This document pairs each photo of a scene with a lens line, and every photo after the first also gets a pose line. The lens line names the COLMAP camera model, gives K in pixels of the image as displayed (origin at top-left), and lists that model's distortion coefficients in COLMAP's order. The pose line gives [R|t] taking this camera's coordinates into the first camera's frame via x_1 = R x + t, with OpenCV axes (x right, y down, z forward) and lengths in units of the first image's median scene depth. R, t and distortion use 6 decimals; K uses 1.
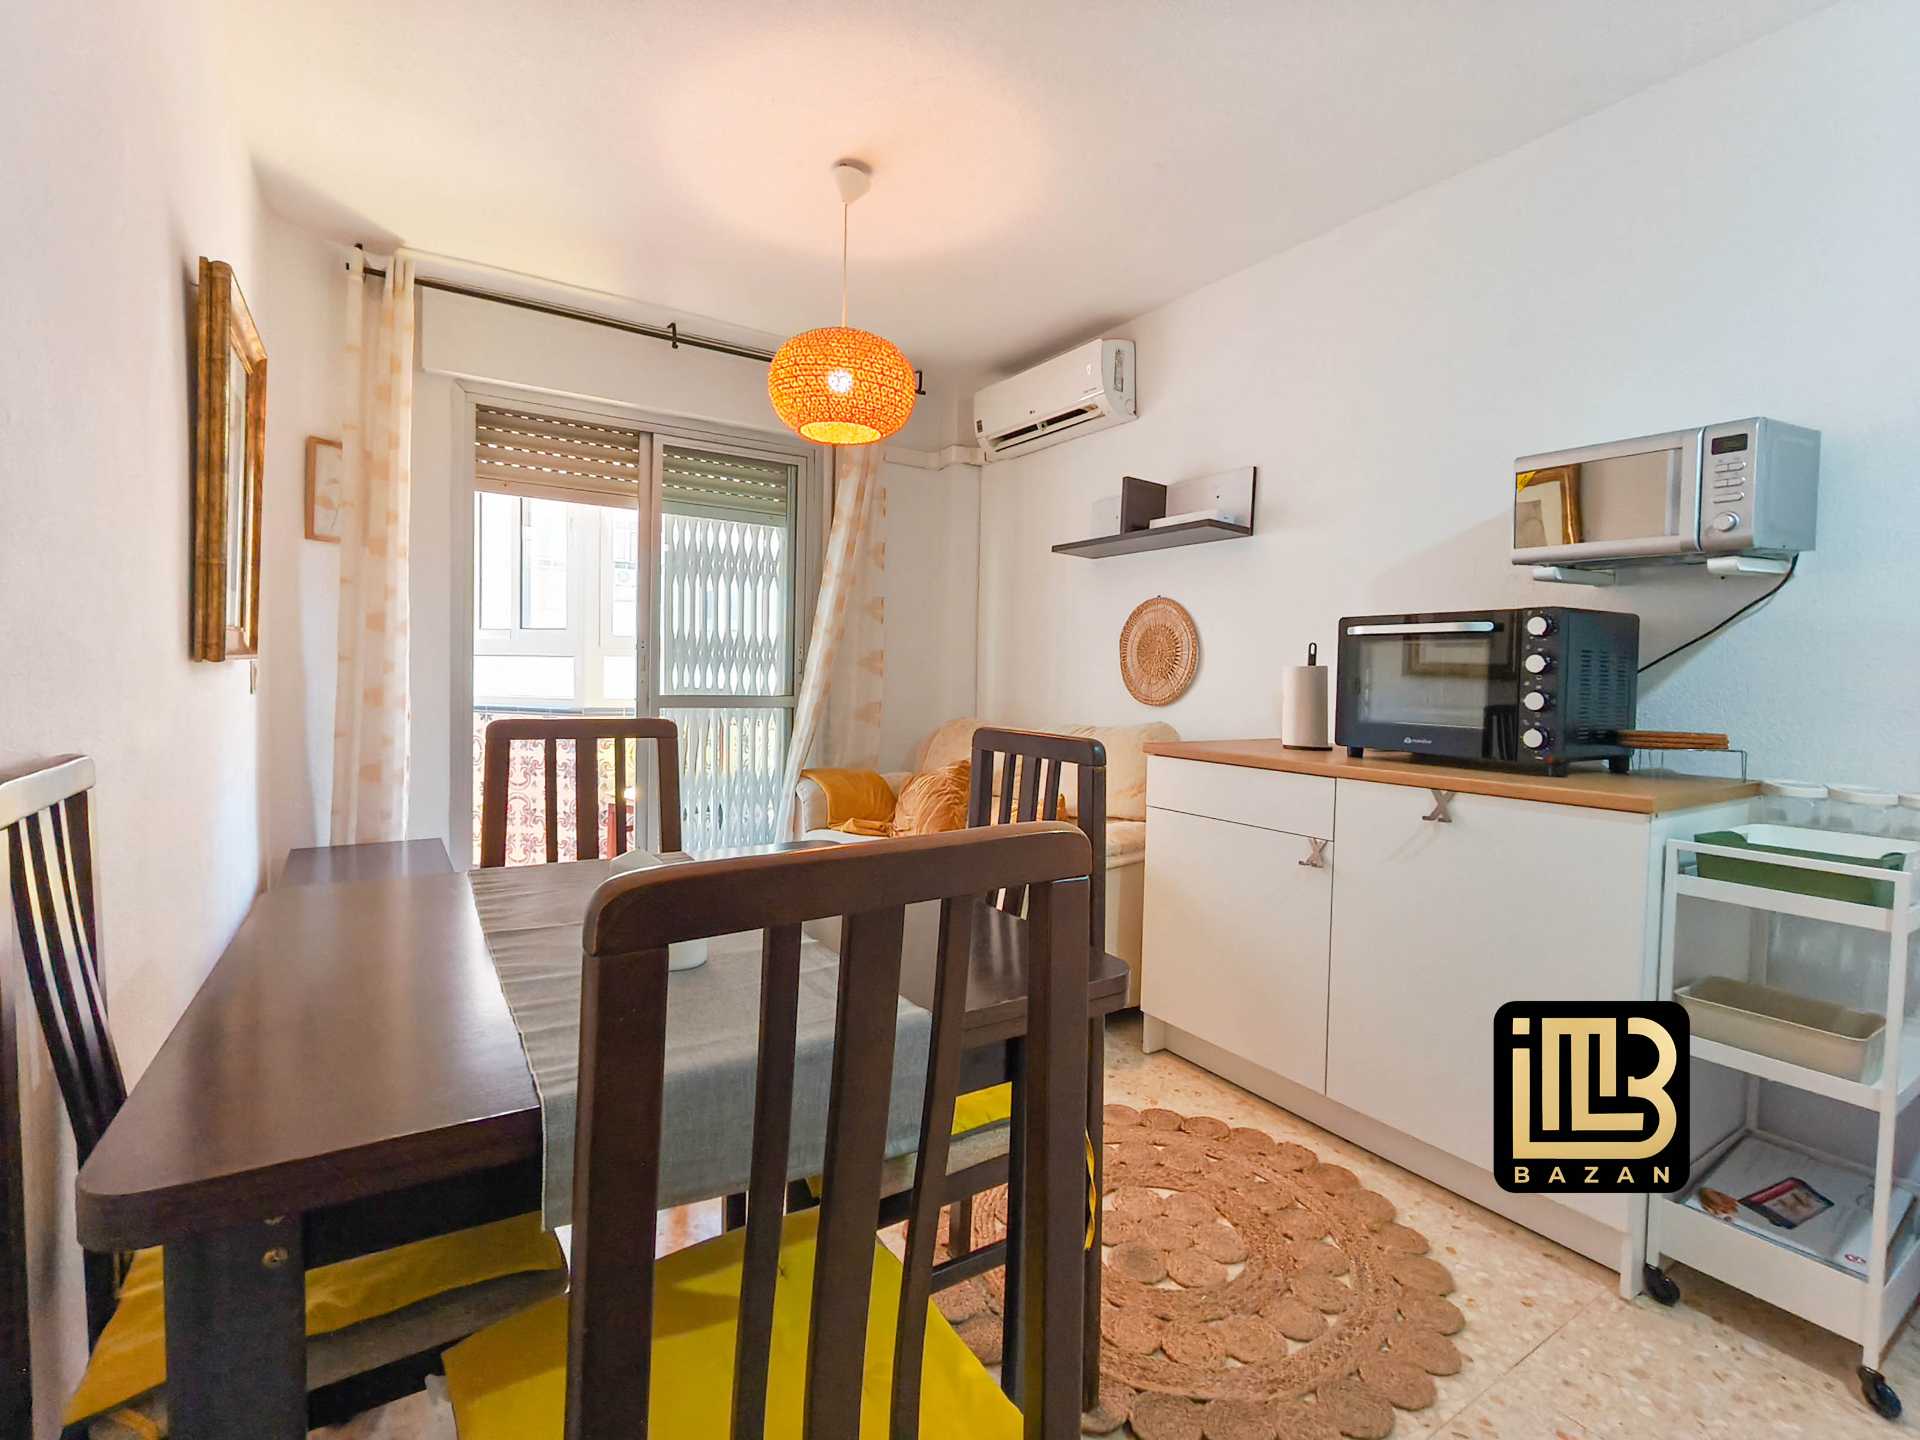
lens RADIAL K [[883.7, 0, 960.6], [0, 883.7, 705.3], [0, 0, 1]] dist [-0.002320, 0.000158]
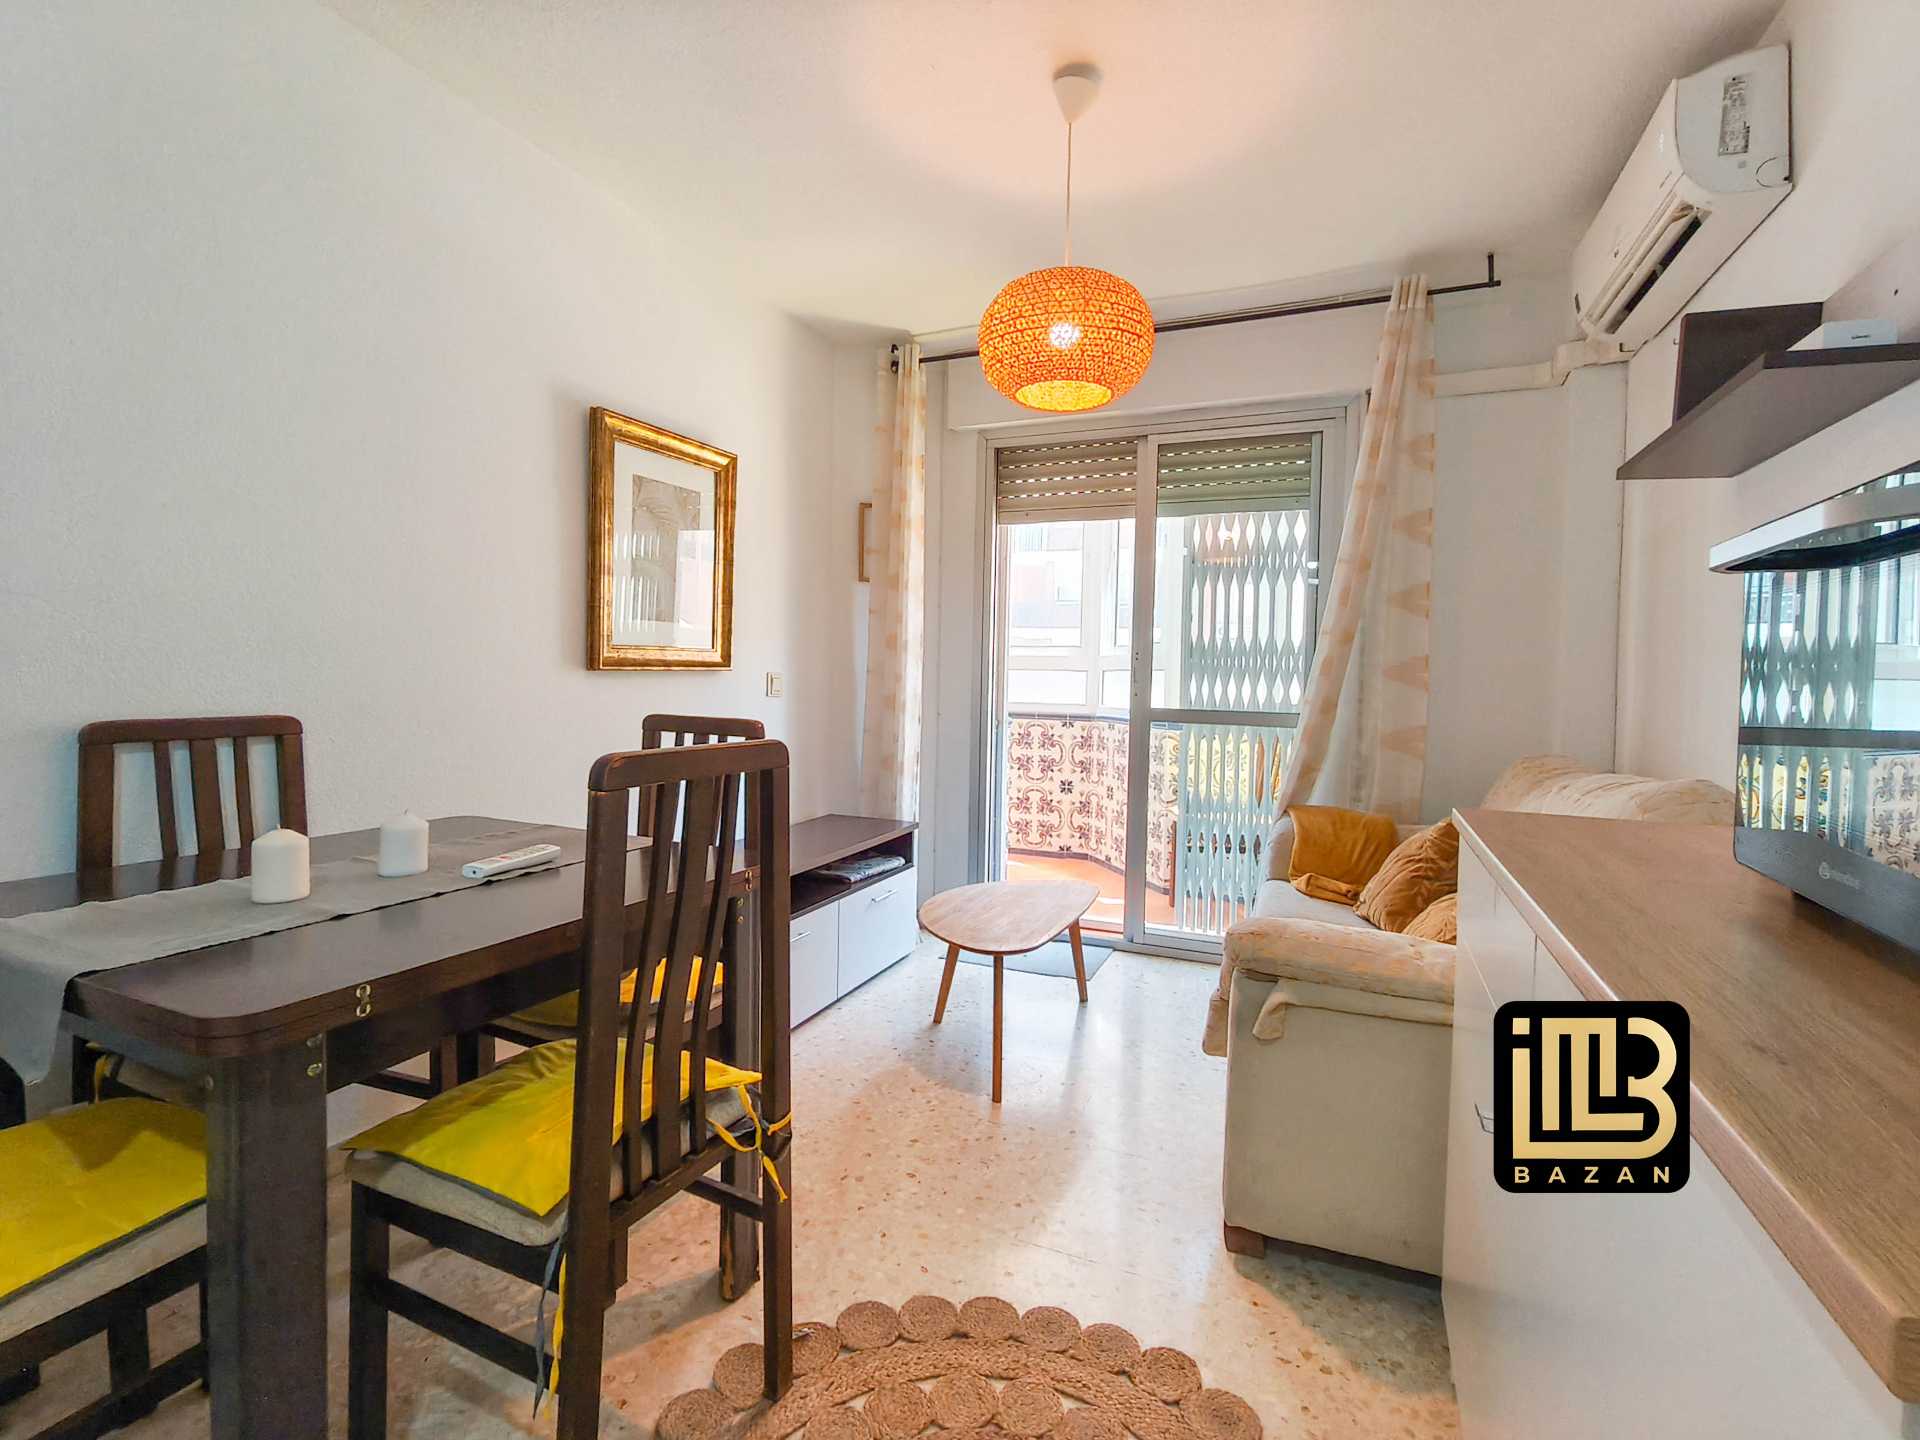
lens RADIAL K [[885.6, 0, 957.0], [0, 885.6, 701.0], [0, 0, 1]] dist [0.000591, -0.000327]
pose [[0.552411, 0.016677, -0.833405, 0.462270], [-0.038862, 0.999228, -0.005765, -0.007937], [0.832666, 0.035573, 0.552632, 0.410361]]
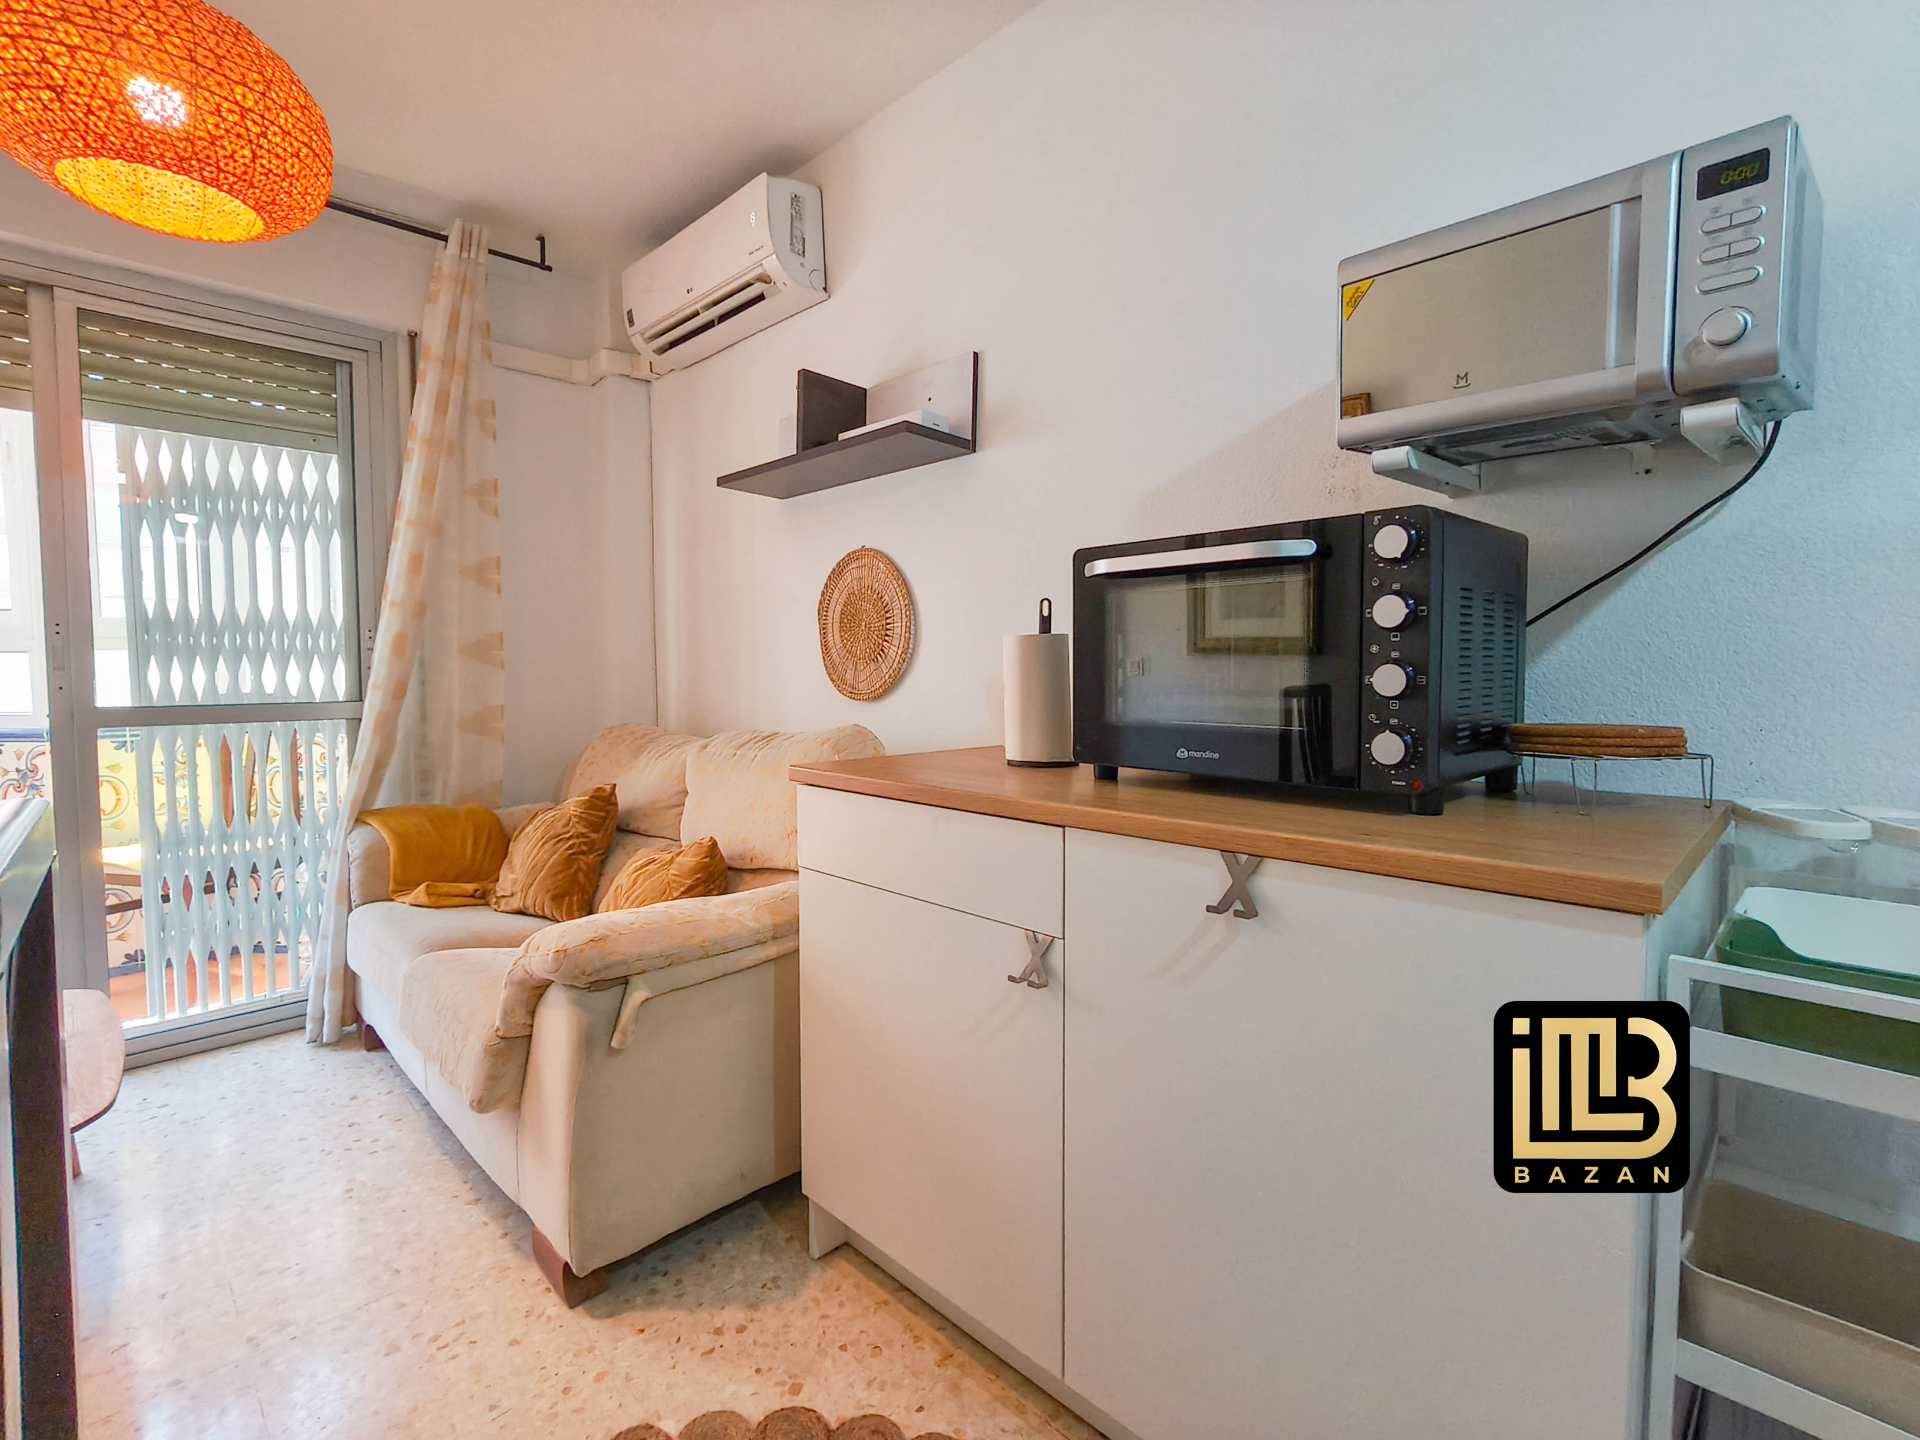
lens RADIAL K [[886.6, 0, 957.8], [0, 886.6, 708.2], [0, 0, 1]] dist [-0.003775, 0.000067]
pose [[0.979373, -0.033715, 0.199230, 0.188612], [0.031049, 0.999382, 0.016493, -0.003240], [-0.199663, -0.009967, 0.979814, 0.350275]]
